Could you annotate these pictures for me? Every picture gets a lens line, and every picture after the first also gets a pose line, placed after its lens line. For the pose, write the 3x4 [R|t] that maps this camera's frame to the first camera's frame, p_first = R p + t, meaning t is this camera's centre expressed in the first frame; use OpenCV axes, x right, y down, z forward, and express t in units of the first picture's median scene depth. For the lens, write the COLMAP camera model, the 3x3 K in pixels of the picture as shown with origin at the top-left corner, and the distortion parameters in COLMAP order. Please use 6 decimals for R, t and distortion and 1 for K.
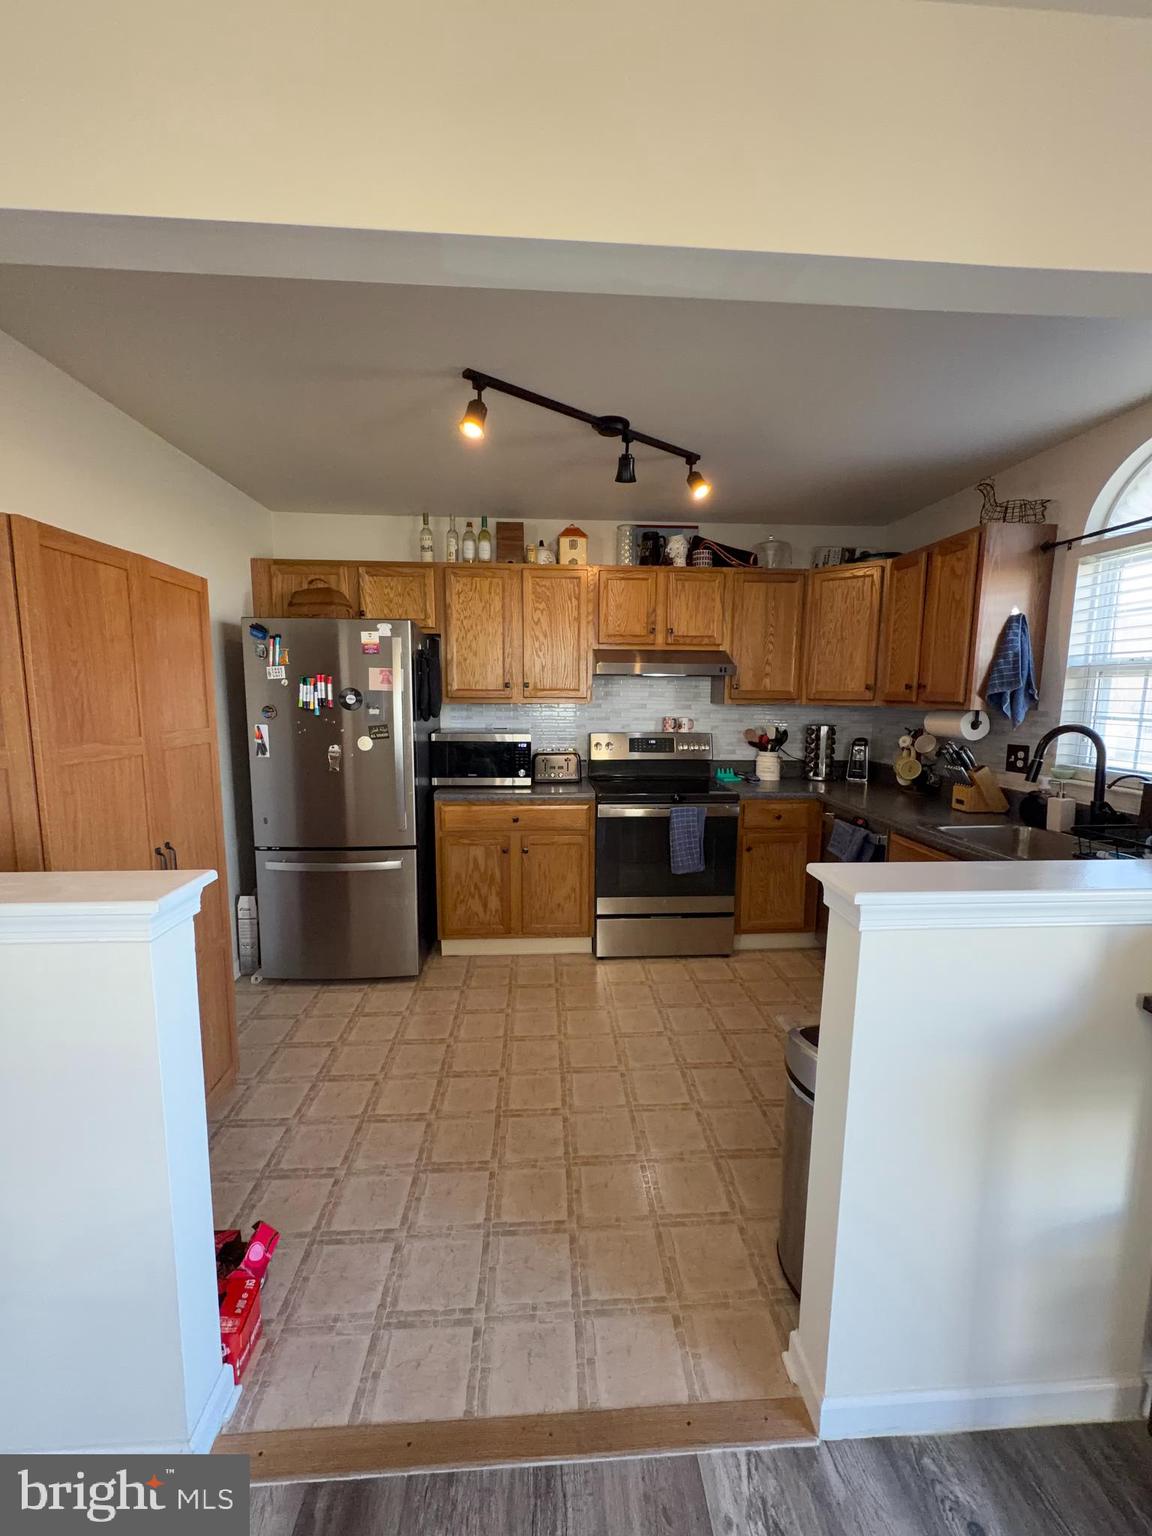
lens RADIAL K [[612.0, 0, 576.5], [0, 612.0, 768.3], [0, 0, 1]] dist [0.000774, 0.000035]
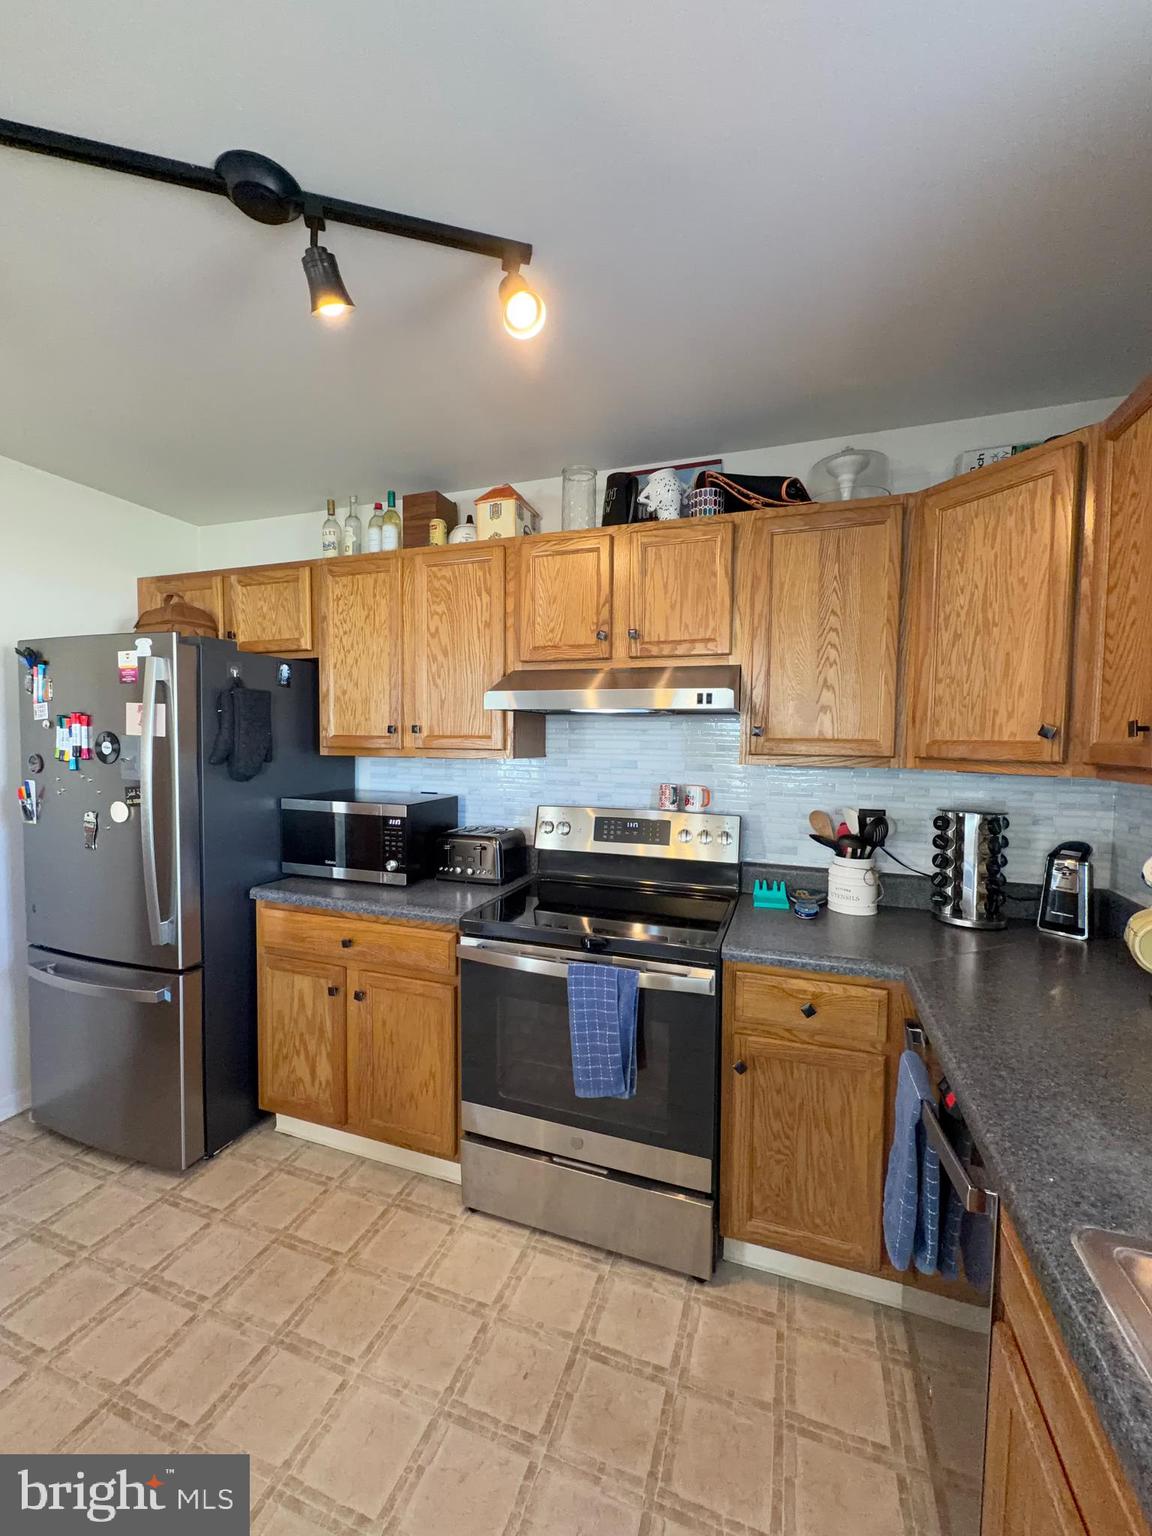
lens RADIAL K [[612.0, 0, 576.4], [0, 612.0, 769.2], [0, 0, 1]] dist [0.000774, 0.000035]
pose [[0.919631, 0.023590, -0.392075, 0.335989], [-0.054992, 0.996096, -0.069055, -0.058738], [0.388915, 0.085066, 0.917338, 0.478631]]
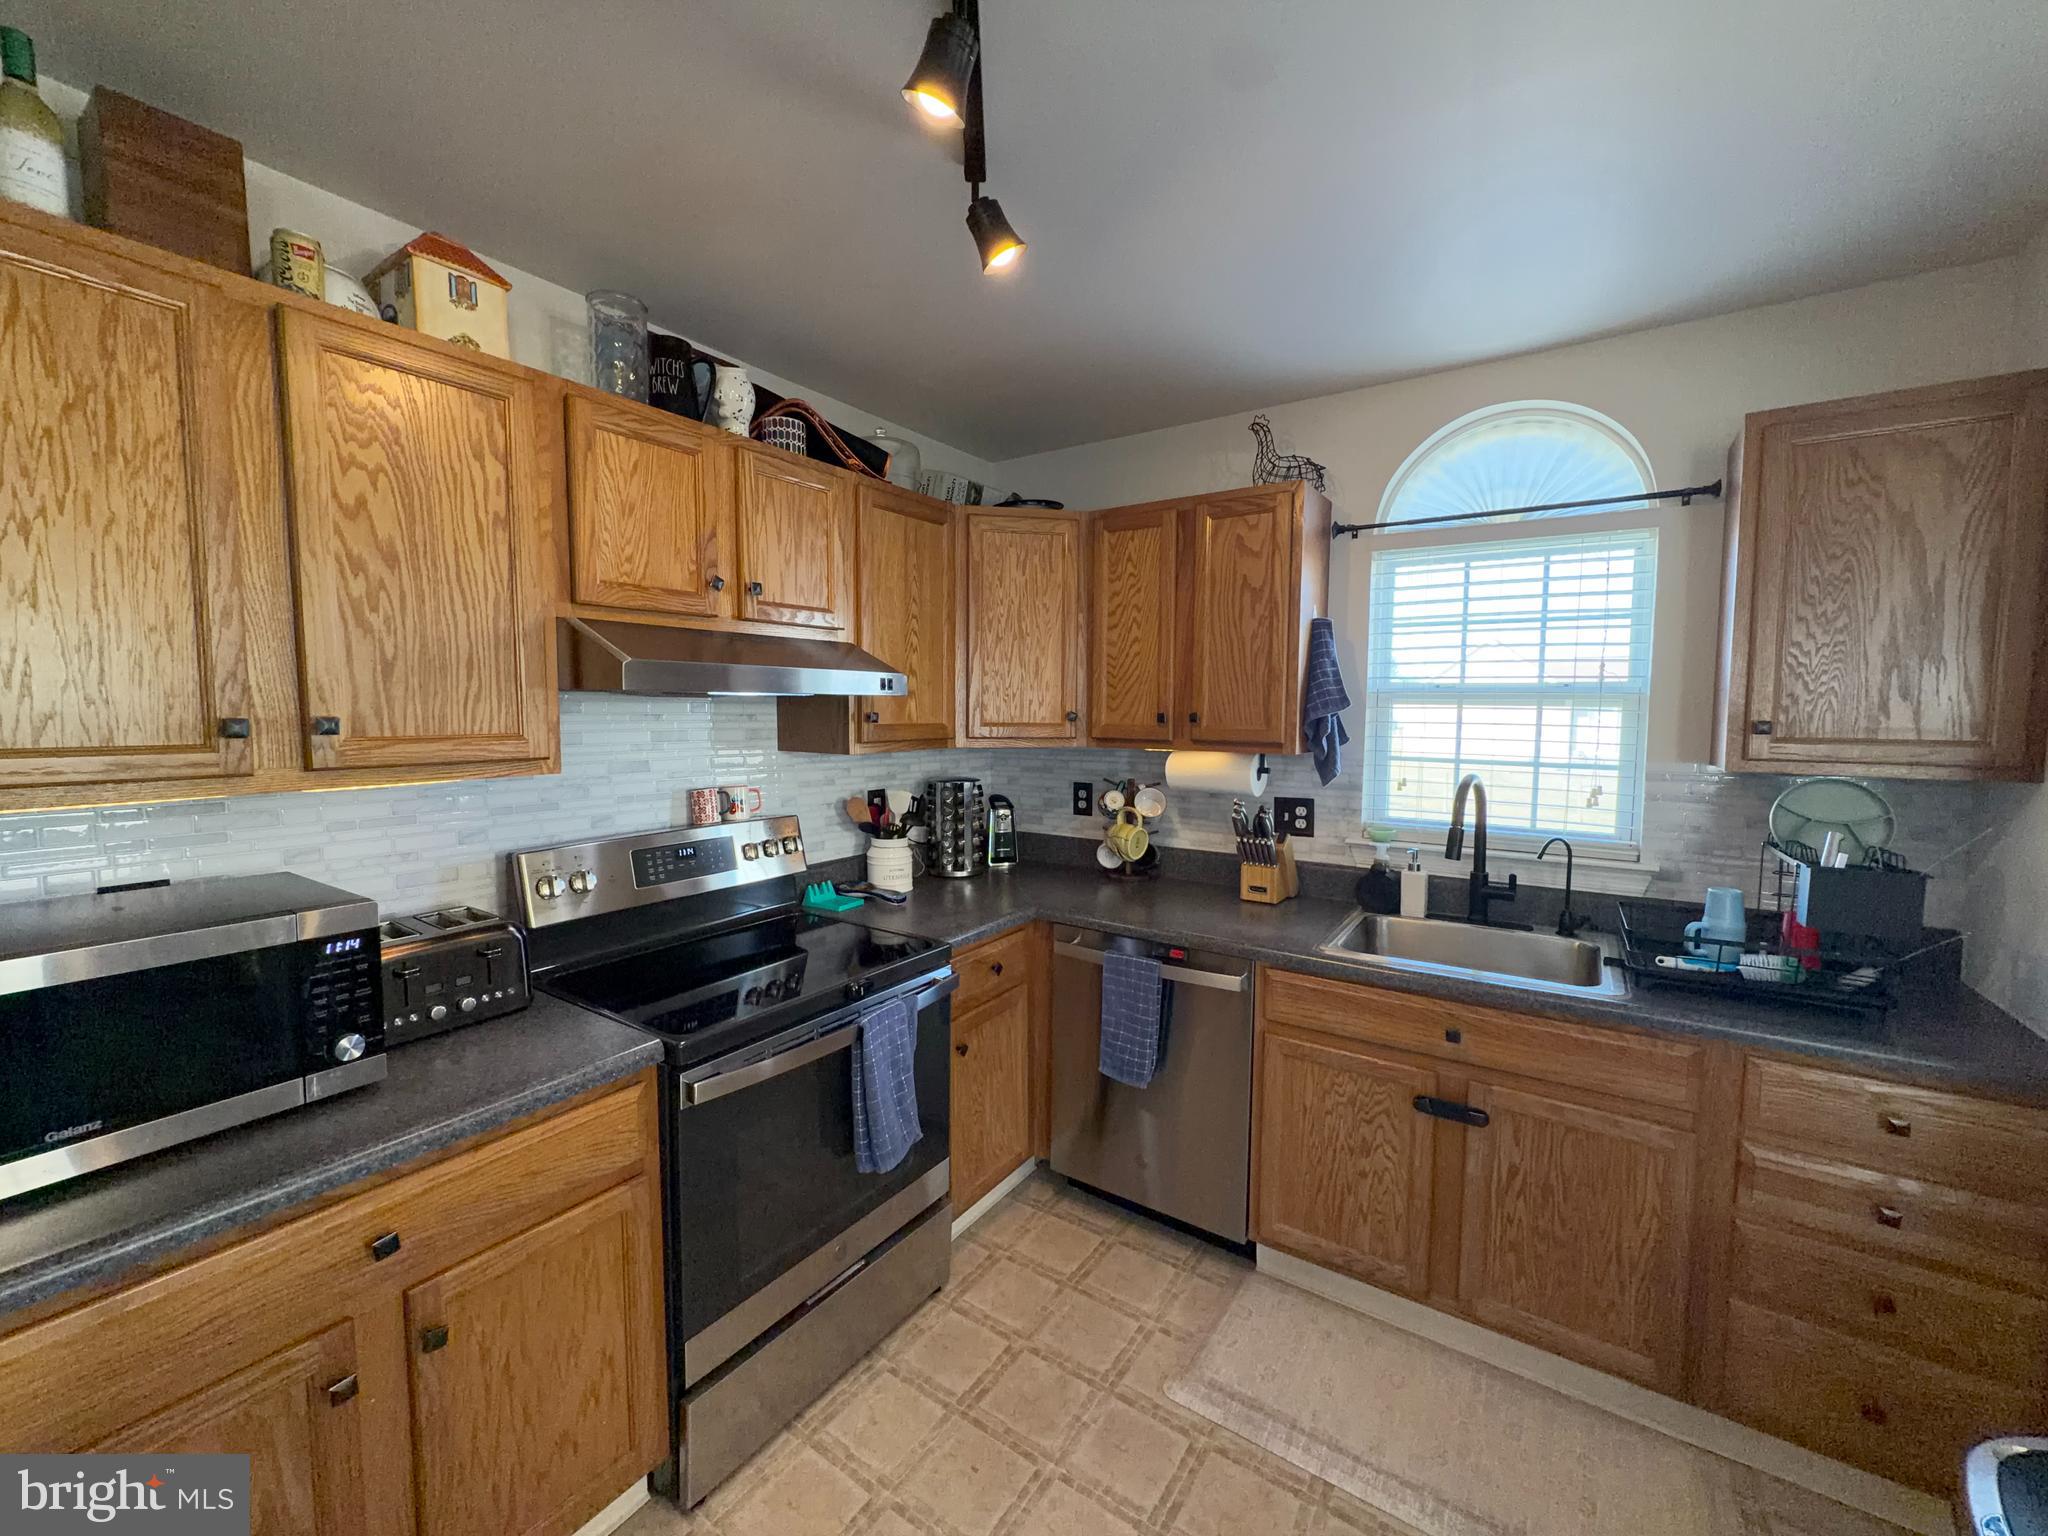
lens RADIAL K [[816.0, 0, 1027.4], [0, 816.0, 764.9], [0, 0, 1]] dist [0.000774, 0.000035]
pose [[0.610901, -0.061956, 0.789279, -0.183796], [0.098691, 0.995117, 0.001727, -0.088411], [-0.785532, 0.076840, 0.614032, 0.527566]]
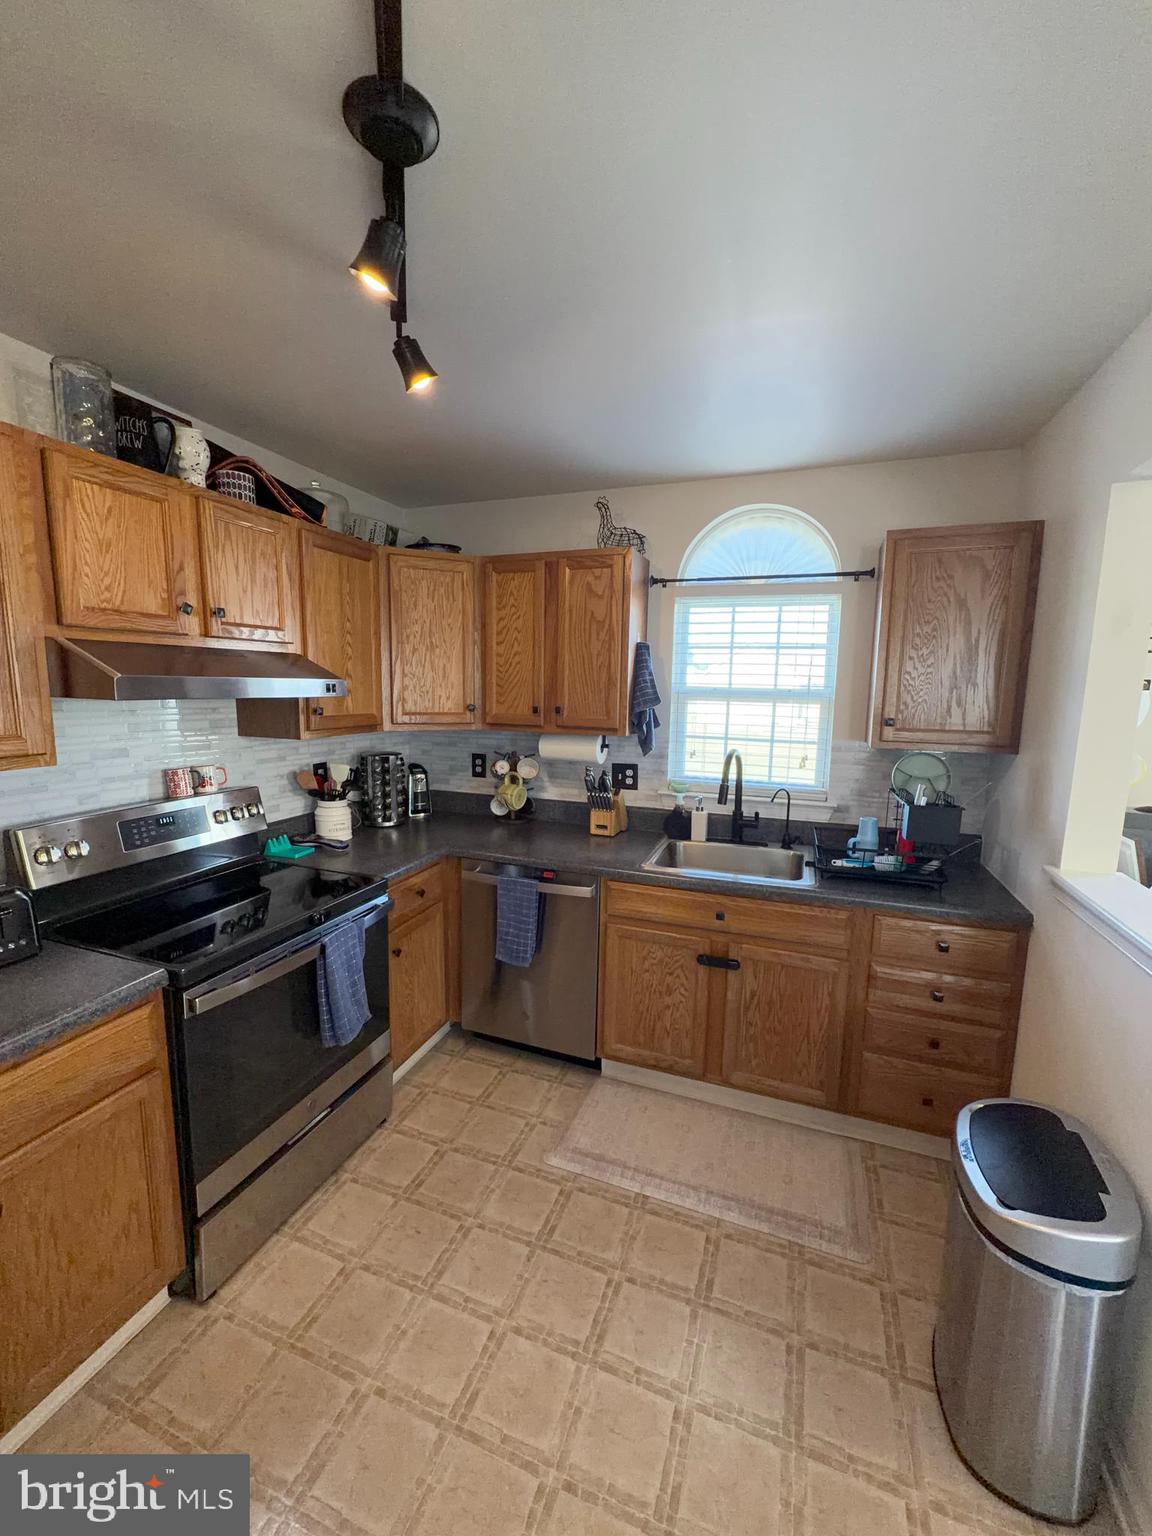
lens RADIAL K [[612.0, 0, 579.3], [0, 612.0, 769.1], [0, 0, 1]] dist [0.000774, 0.000035]
pose [[0.403715, -0.127060, 0.906019, -0.221665], [0.100741, 0.990461, 0.094013, -0.110439], [-0.909321, 0.053319, 0.412664, 0.512136]]
